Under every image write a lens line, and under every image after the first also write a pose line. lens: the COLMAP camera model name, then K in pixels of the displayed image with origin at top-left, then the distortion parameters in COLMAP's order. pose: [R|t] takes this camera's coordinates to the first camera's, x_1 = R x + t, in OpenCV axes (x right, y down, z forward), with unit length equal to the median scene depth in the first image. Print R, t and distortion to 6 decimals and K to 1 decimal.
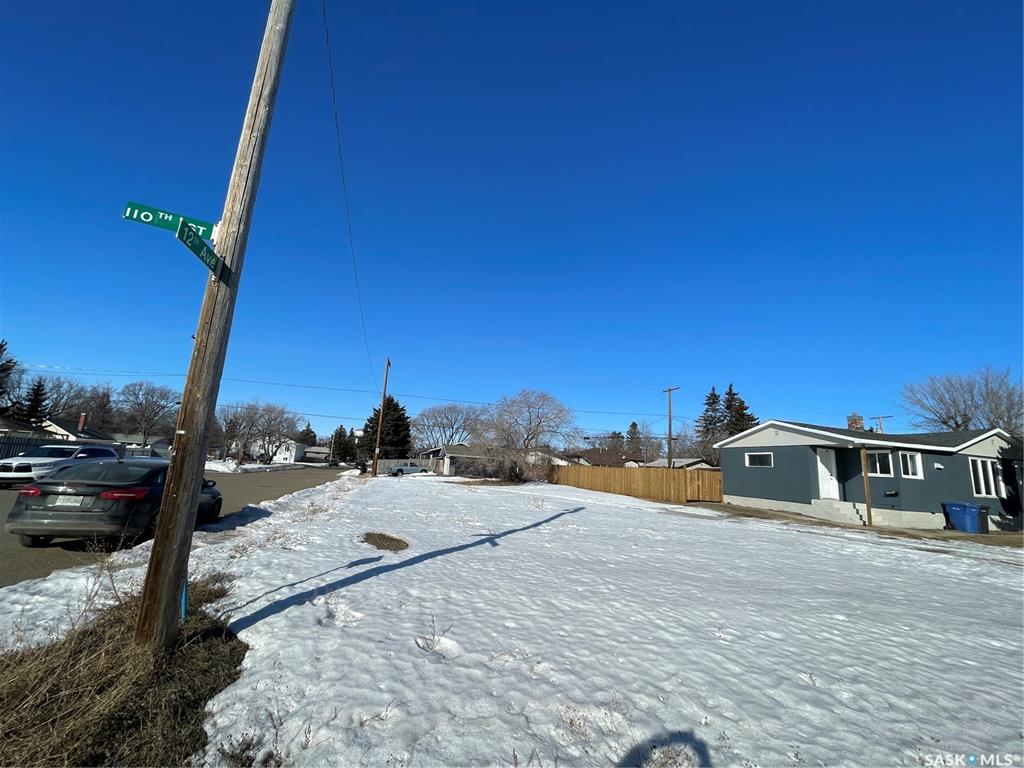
lens RADIAL K [[411.1, 0, 512.0], [0, 411.1, 384.0], [0, 0, 1]] dist [-0.001740, -0.000168]
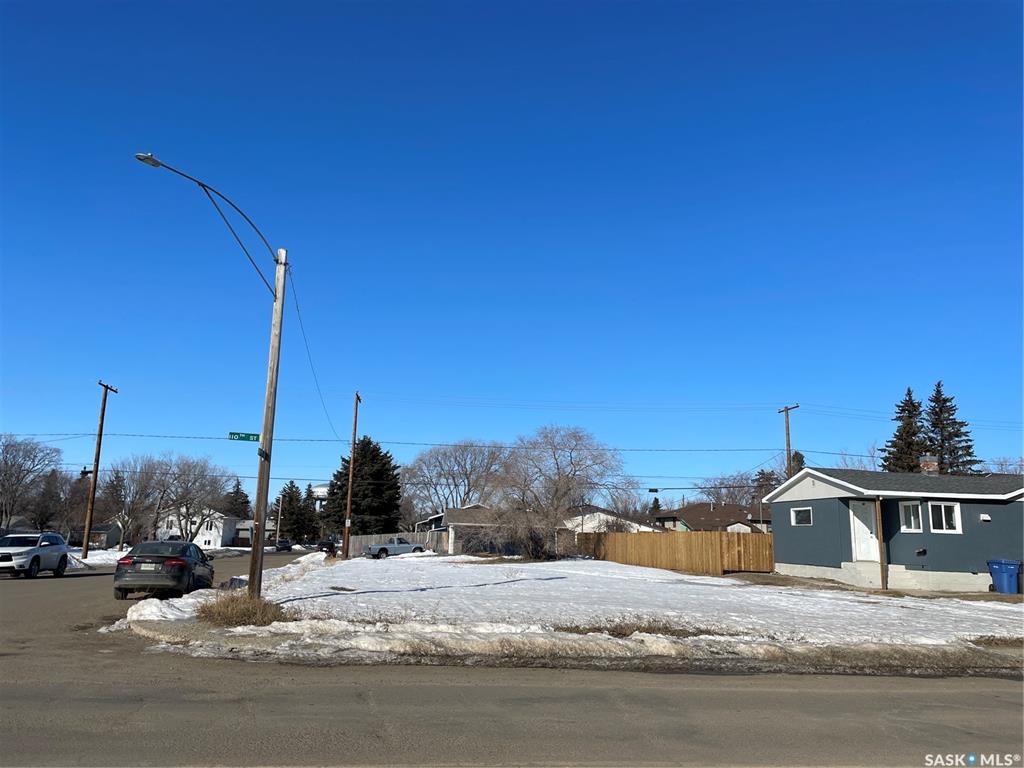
lens RADIAL K [[765.3, 0, 512.0], [0, 765.3, 384.0], [0, 0, 1]] dist [0.095119, -0.103501]
pose [[0.992460, -0.060236, -0.106745, 0.089361], [0.059768, 0.998184, -0.007583, -0.040701], [0.107008, 0.001146, 0.994258, -0.238672]]
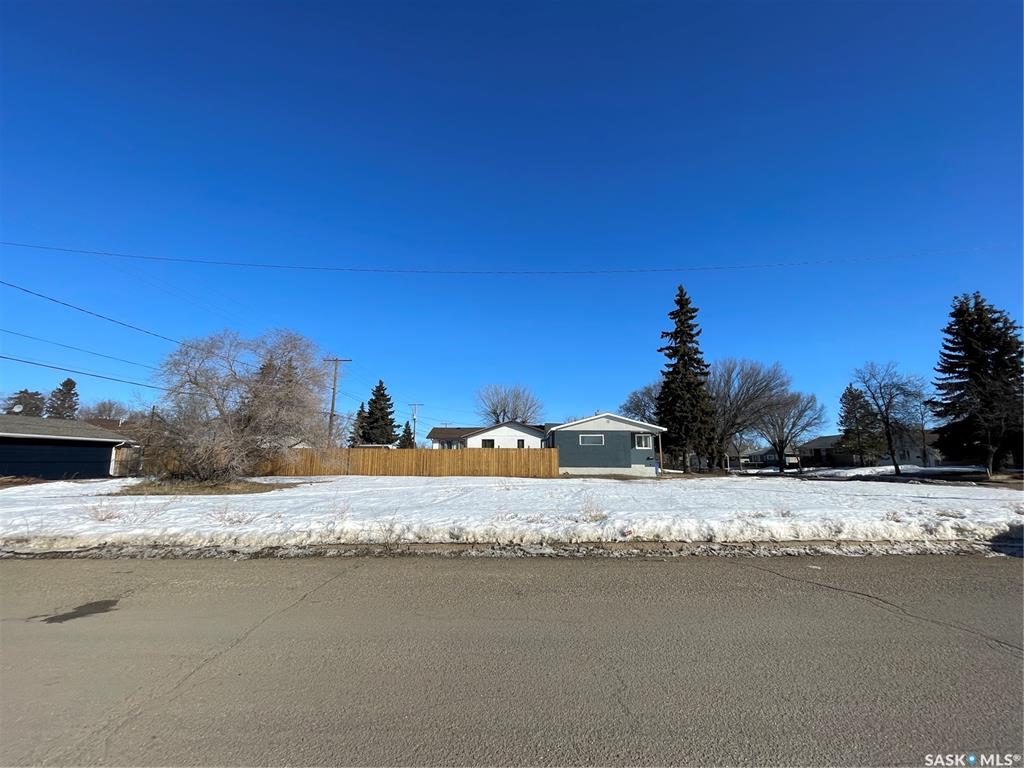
lens RADIAL K [[411.1, 0, 512.0], [0, 411.1, 384.0], [0, 0, 1]] dist [-0.001740, -0.000168]
pose [[0.298801, 0.113888, 0.947495, -0.341299], [-0.173086, 0.982854, -0.063554, 0.055664], [-0.938488, -0.145009, 0.313390, 0.351993]]
